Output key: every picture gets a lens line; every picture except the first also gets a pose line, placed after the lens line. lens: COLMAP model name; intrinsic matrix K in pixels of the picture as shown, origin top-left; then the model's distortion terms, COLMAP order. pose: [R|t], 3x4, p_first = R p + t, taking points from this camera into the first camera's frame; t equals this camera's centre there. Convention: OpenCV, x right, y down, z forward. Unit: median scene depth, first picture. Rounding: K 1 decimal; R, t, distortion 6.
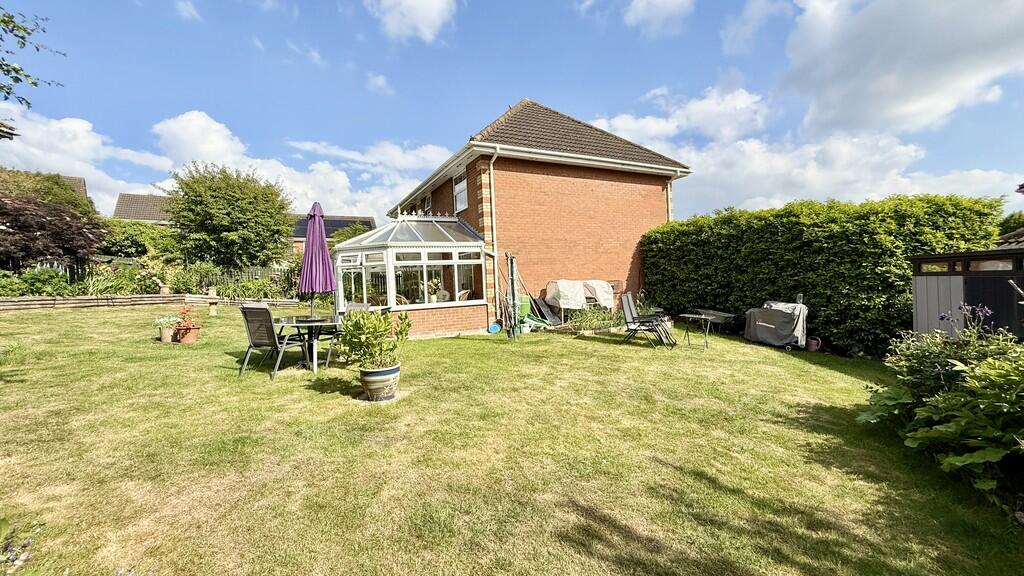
lens RADIAL K [[408.6, 0, 509.0], [0, 408.6, 288.0], [0, 0, 1]] dist [-0.000632, 0.000143]
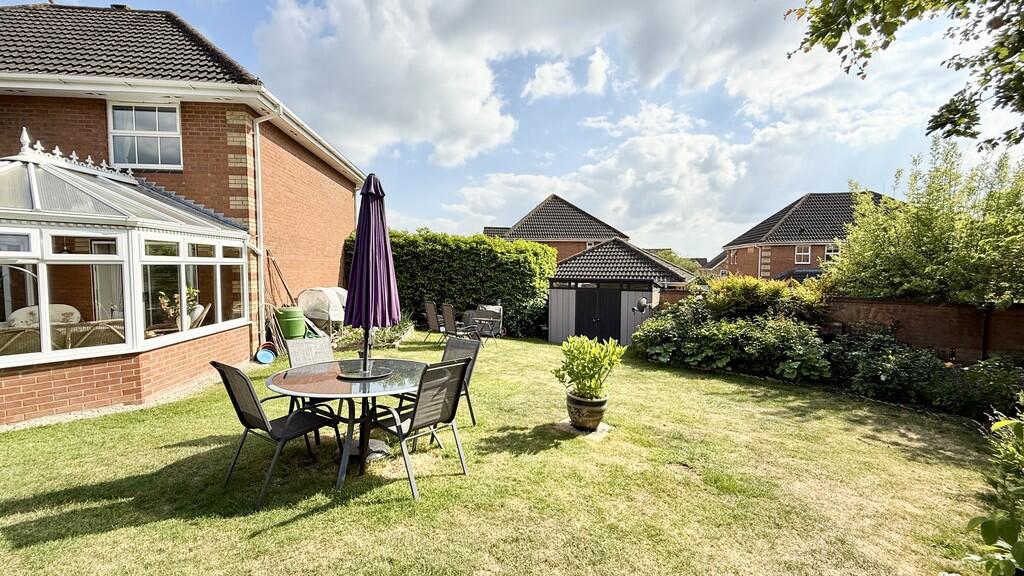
lens RADIAL K [[408.6, 0, 509.0], [0, 408.6, 288.0], [0, 0, 1]] dist [-0.000632, 0.000143]
pose [[0.374260, -0.000358, 0.927324, -0.502209], [-0.006023, 0.999978, 0.002817, -0.024007], [-0.927304, -0.006639, 0.374249, 0.316553]]
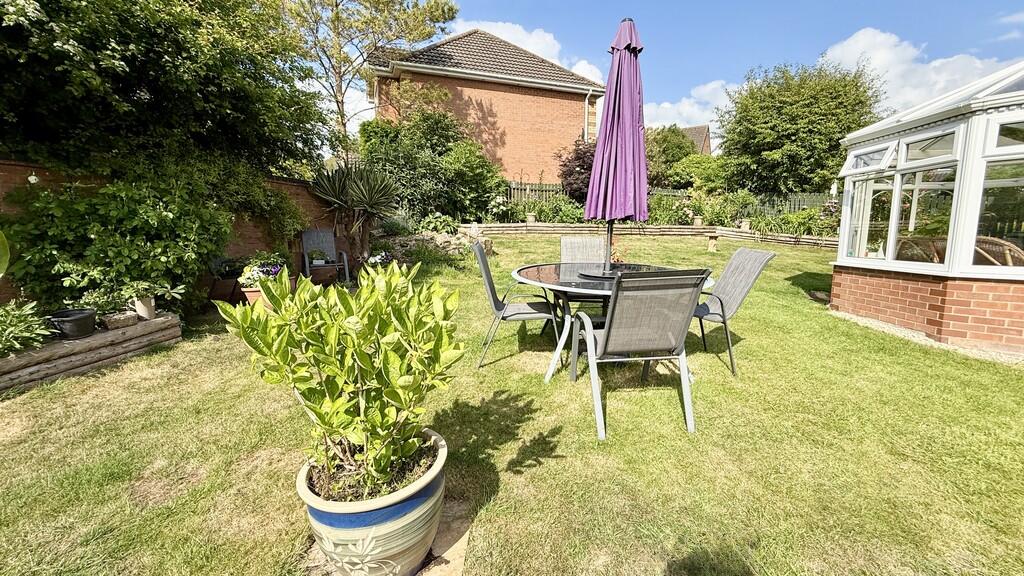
lens RADIAL K [[408.6, 0, 509.0], [0, 408.6, 288.0], [0, 0, 1]] dist [-0.000632, 0.000143]
pose [[0.257226, 0.169146, -0.951433, -0.008387], [-0.019806, 0.985278, 0.169808, 0.005953], [0.966148, -0.024835, 0.256789, 0.399218]]
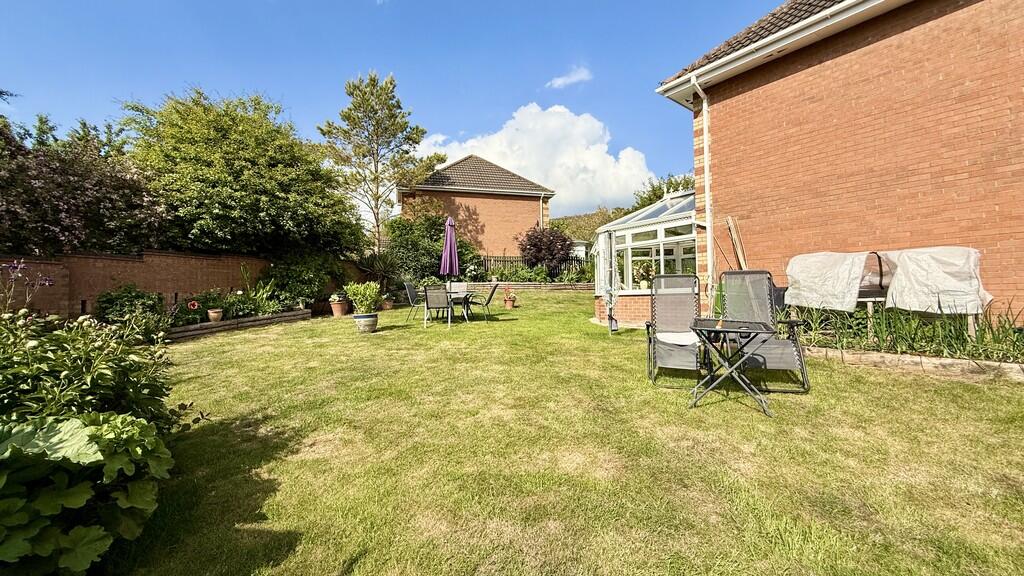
lens RADIAL K [[408.6, 0, 509.0], [0, 408.6, 288.0], [0, 0, 1]] dist [-0.000632, 0.000143]
pose [[0.174170, 0.012751, -0.984633, 0.580639], [-0.005999, 0.999911, 0.011887, 0.022193], [0.984697, 0.003836, 0.174231, 0.505626]]
